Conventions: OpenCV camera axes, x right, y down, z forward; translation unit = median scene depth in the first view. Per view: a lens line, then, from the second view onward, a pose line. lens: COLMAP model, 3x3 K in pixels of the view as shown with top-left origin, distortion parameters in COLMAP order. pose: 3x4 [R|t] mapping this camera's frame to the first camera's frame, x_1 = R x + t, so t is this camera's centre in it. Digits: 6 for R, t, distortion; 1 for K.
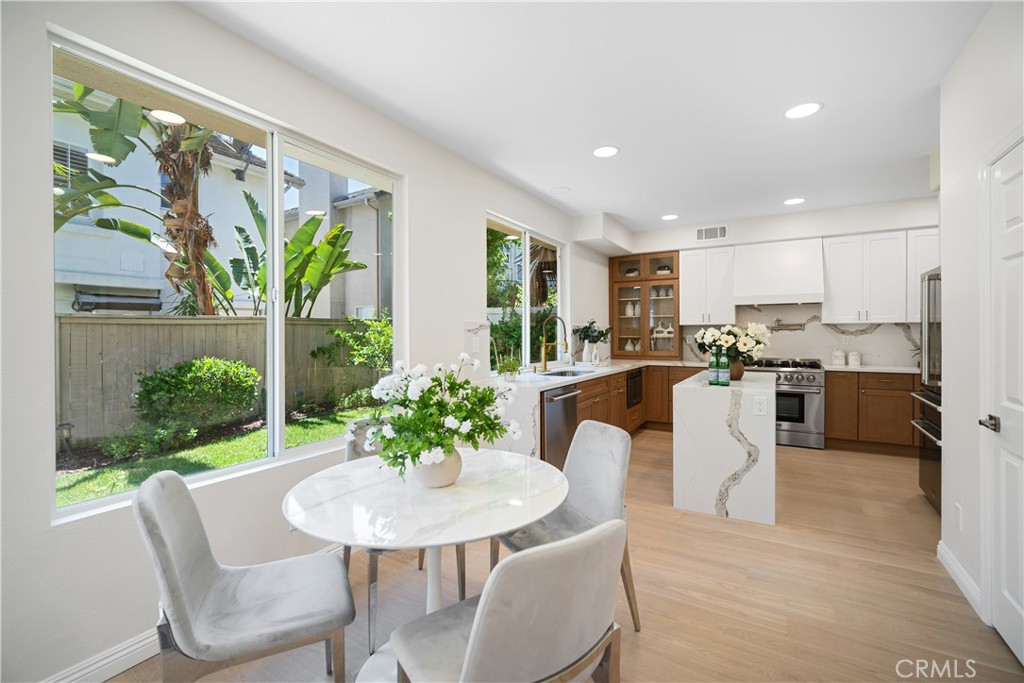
lens RADIAL K [[447.4, 0, 516.9], [0, 447.4, 337.7], [0, 0, 1]] dist [-0.011527, 0.002047]
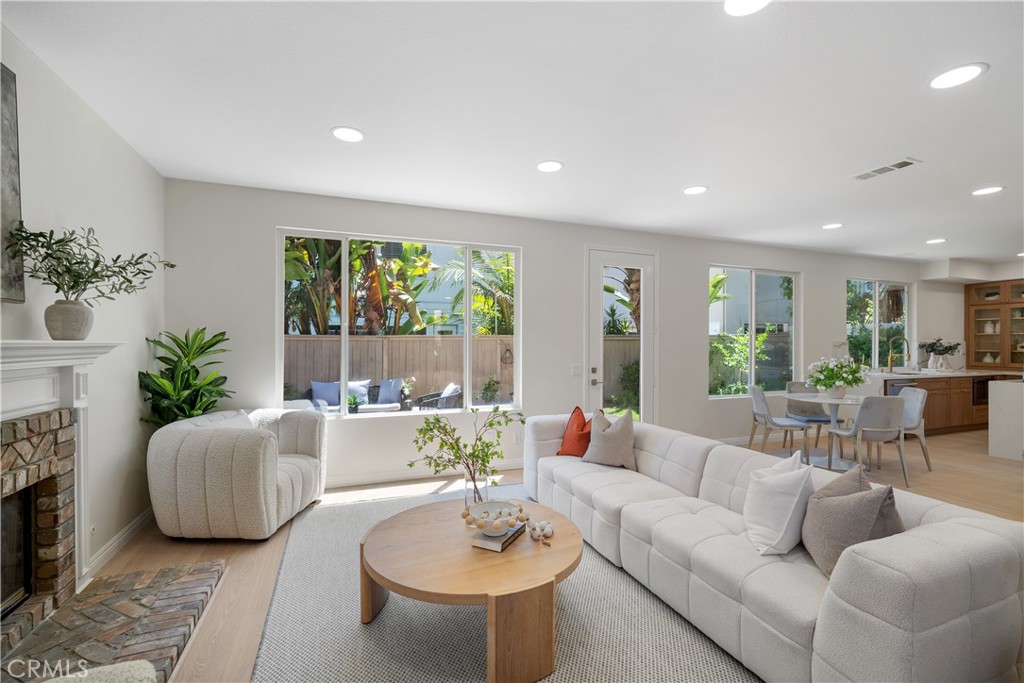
lens RADIAL K [[447.4, 0, 508.4], [0, 447.4, 341.5], [0, 0, 1]] dist [-0.011527, 0.002047]
pose [[0.779963, 0.006521, -0.625792, -0.006103], [-0.012744, 0.999904, -0.005464, -0.004378], [0.625696, 0.012237, 0.779971, -0.758888]]
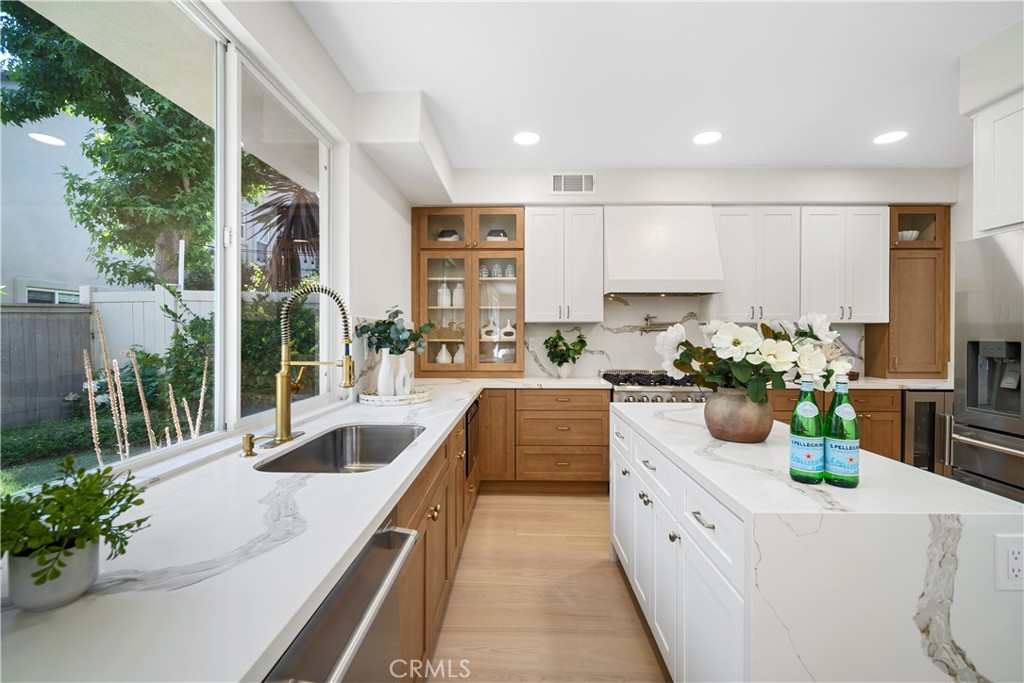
lens RADIAL K [[447.4, 0, 514.3], [0, 447.4, 334.0], [0, 0, 1]] dist [-0.011527, 0.002047]
pose [[0.870831, 0.004666, 0.491560, 0.035567], [0.000206, 0.999951, -0.009855, -0.004644], [-0.491582, 0.008683, 0.870788, 0.449136]]
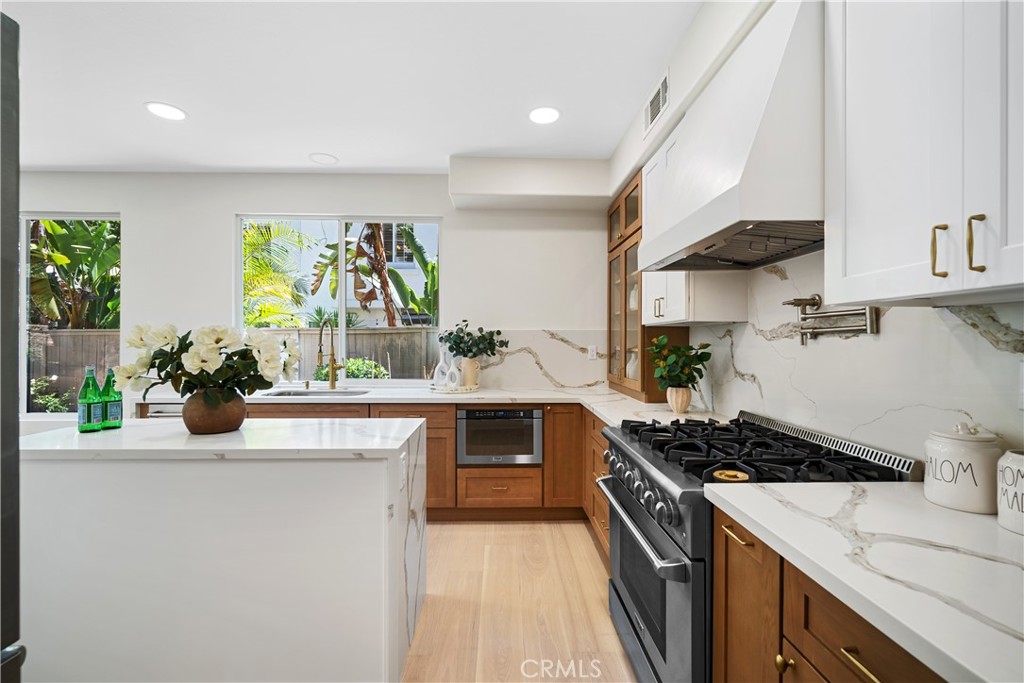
lens RADIAL K [[447.4, 0, 511.9], [0, 447.4, 340.1], [0, 0, 1]] dist [-0.011527, 0.002047]
pose [[0.532035, 0.006504, -0.846698, 0.671177], [-0.014205, 0.999898, -0.001245, -0.009667], [0.846603, 0.012689, 0.532073, 0.633378]]
